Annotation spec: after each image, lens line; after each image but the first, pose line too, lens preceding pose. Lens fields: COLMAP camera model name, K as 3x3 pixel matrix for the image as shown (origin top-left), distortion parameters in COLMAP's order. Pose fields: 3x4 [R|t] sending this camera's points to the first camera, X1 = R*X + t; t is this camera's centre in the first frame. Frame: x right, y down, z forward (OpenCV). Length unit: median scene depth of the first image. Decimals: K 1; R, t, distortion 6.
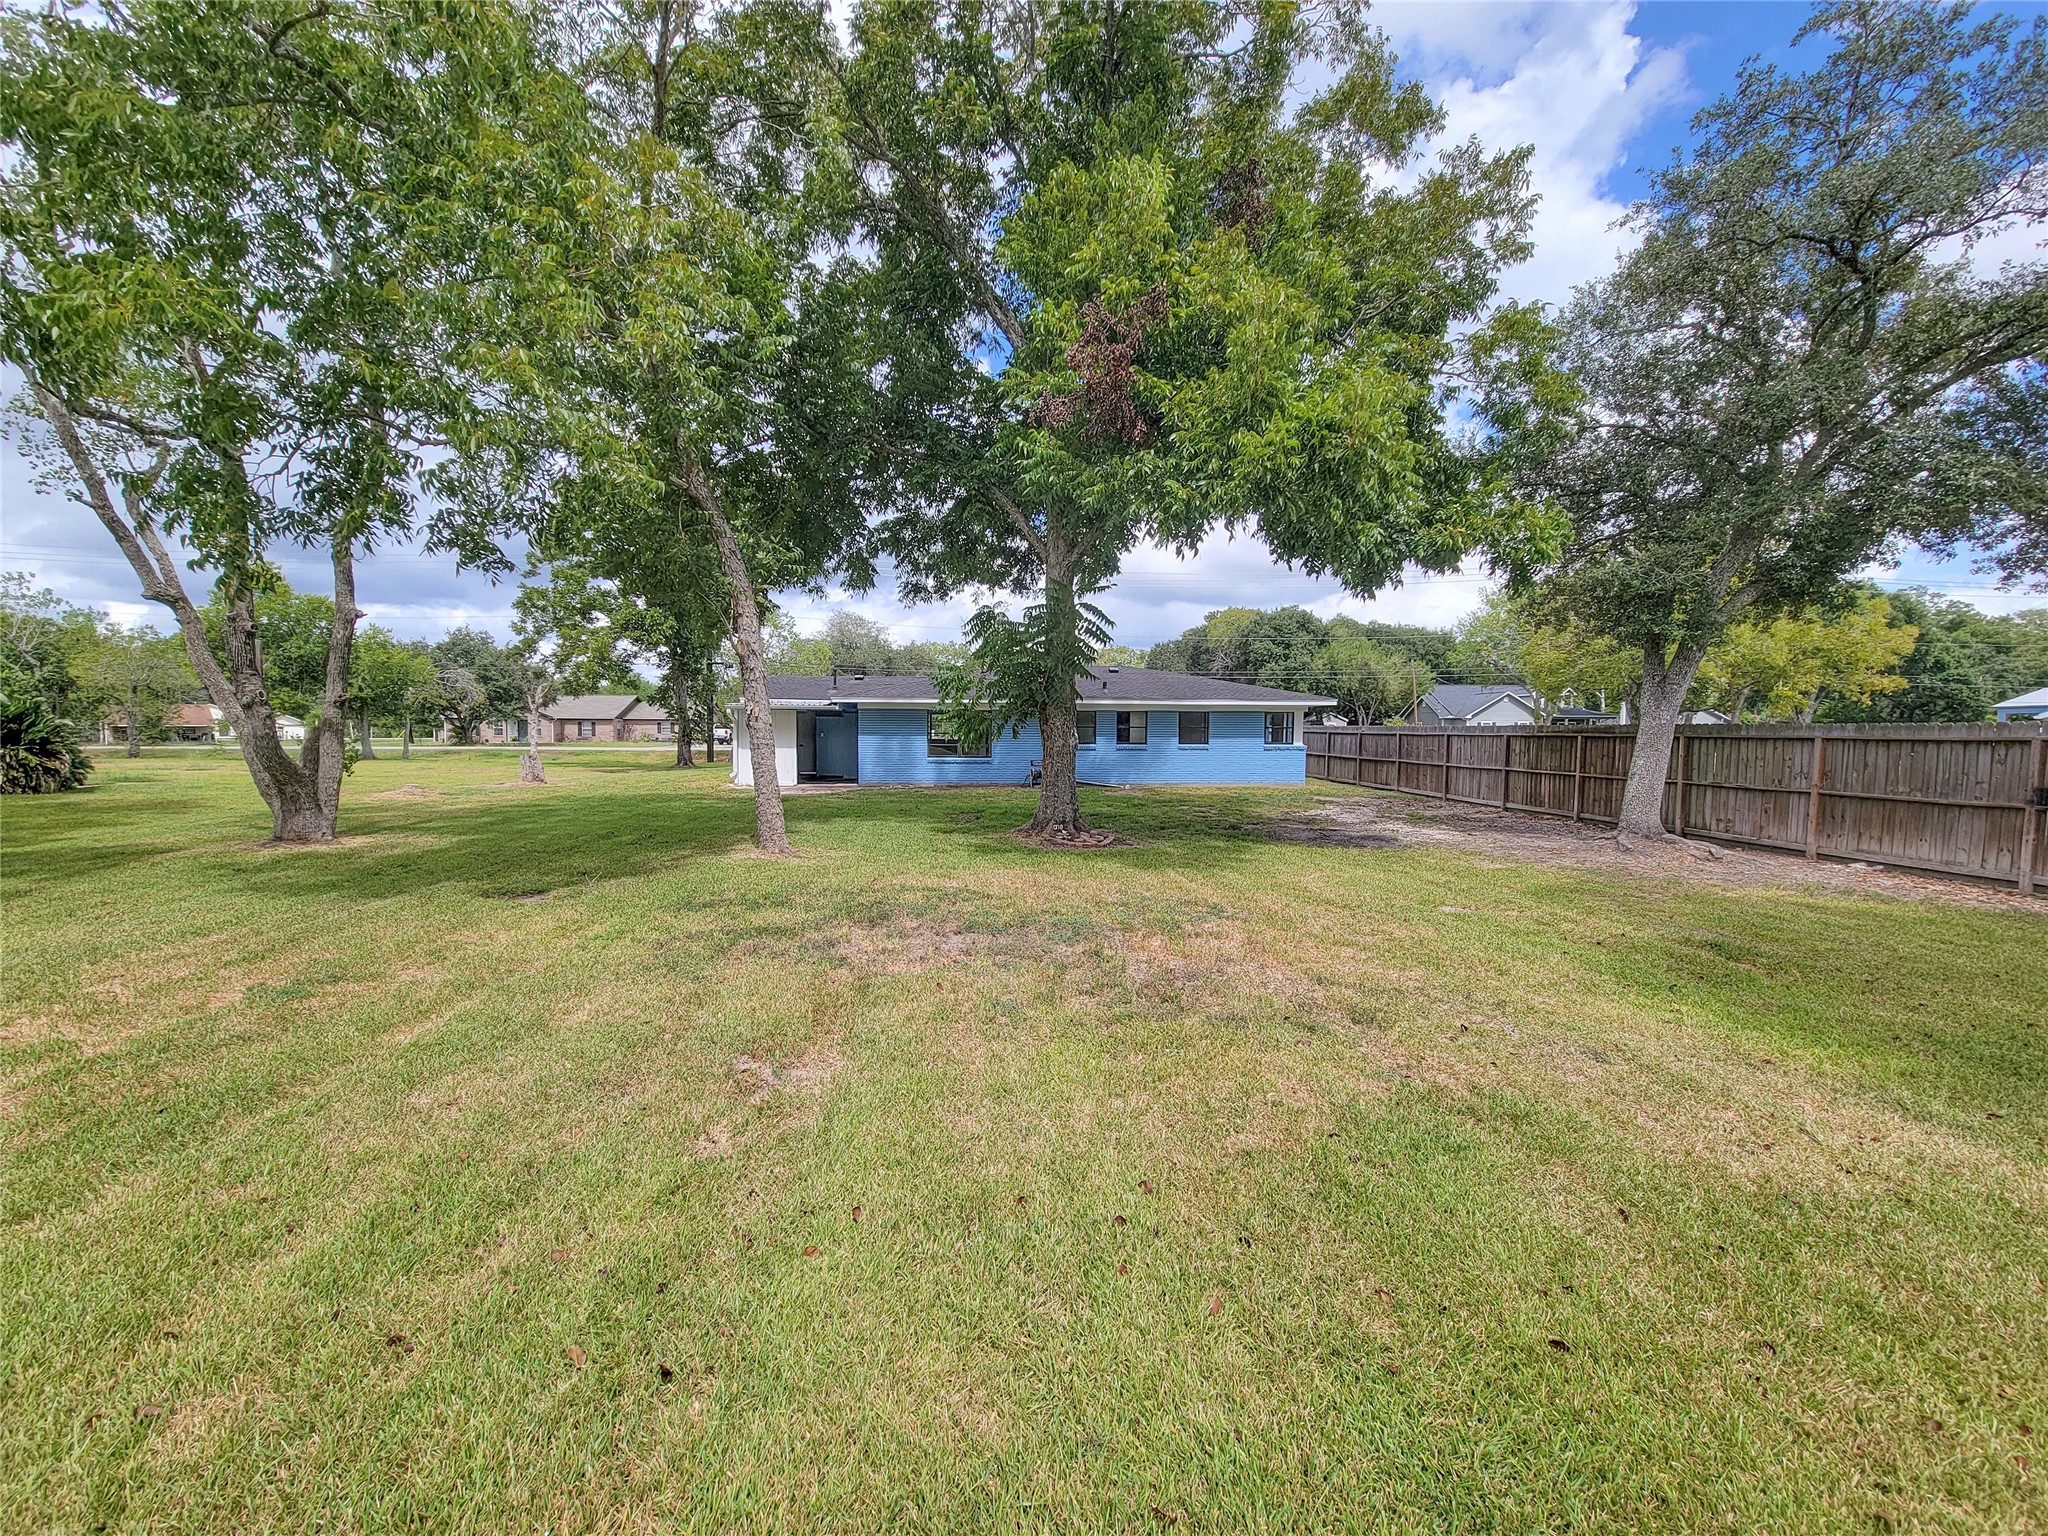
lens RADIAL K [[838.9, 0, 1019.9], [0, 838.9, 762.4], [0, 0, 1]] dist [0.004483, -0.003068]
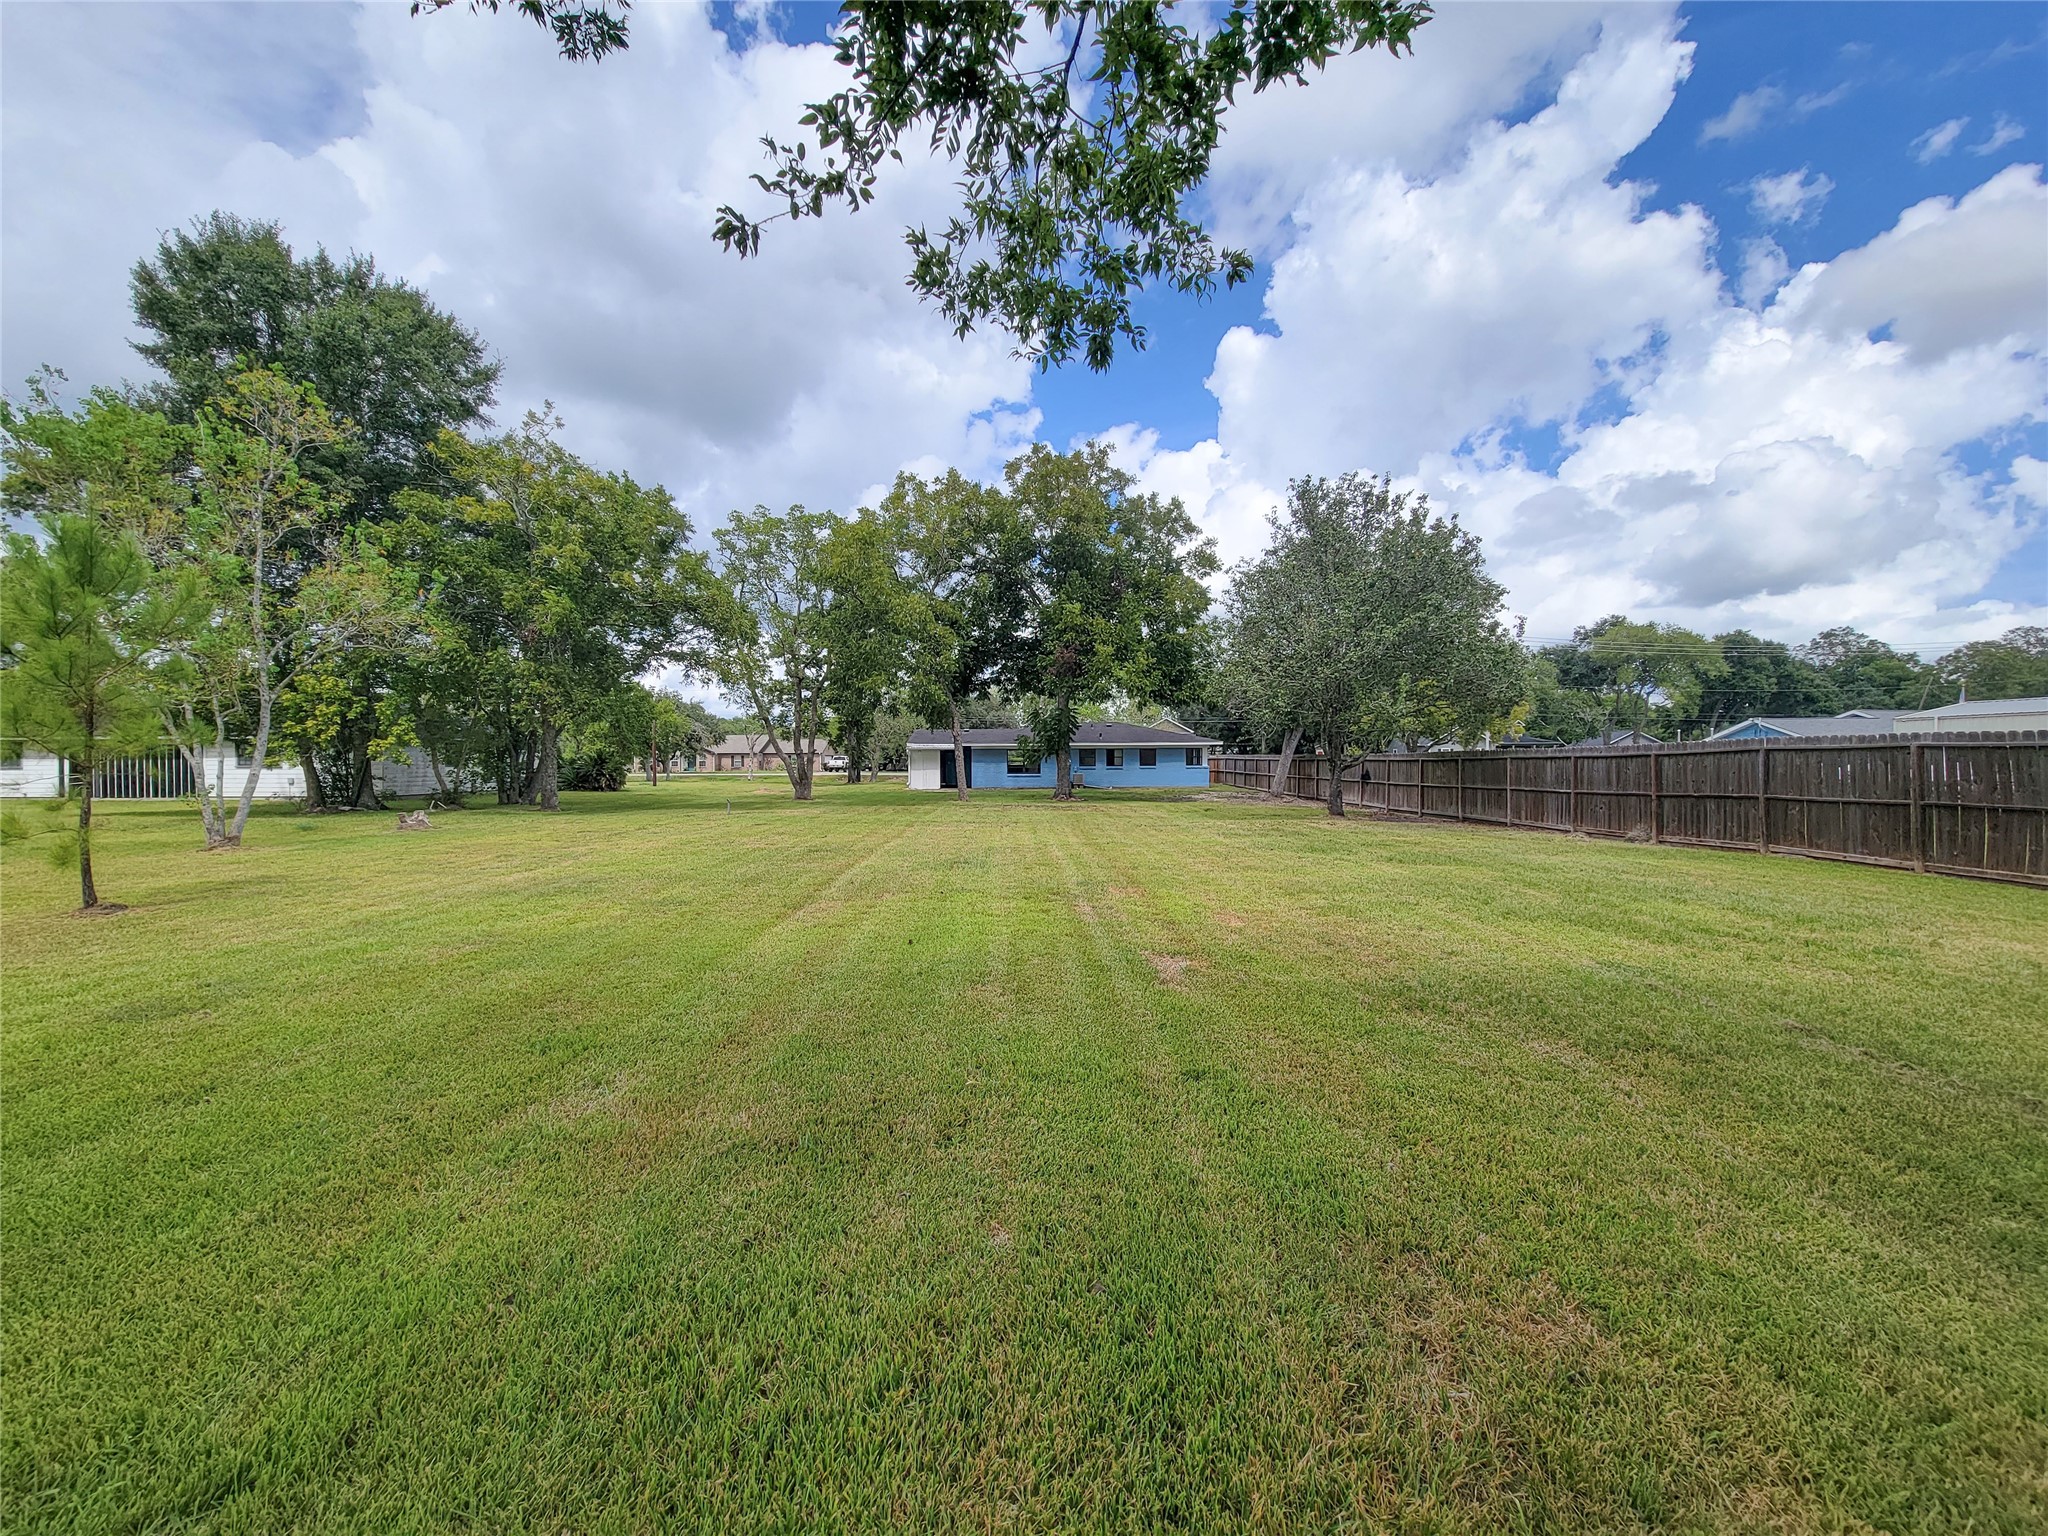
lens RADIAL K [[838.9, 0, 1026.4], [0, 838.9, 765.7], [0, 0, 1]] dist [0.004483, -0.003068]
pose [[0.997973, -0.016198, -0.061545, 0.050716], [0.014714, 0.999592, -0.024484, 0.020339], [0.061917, 0.023529, 0.997804, -0.890555]]
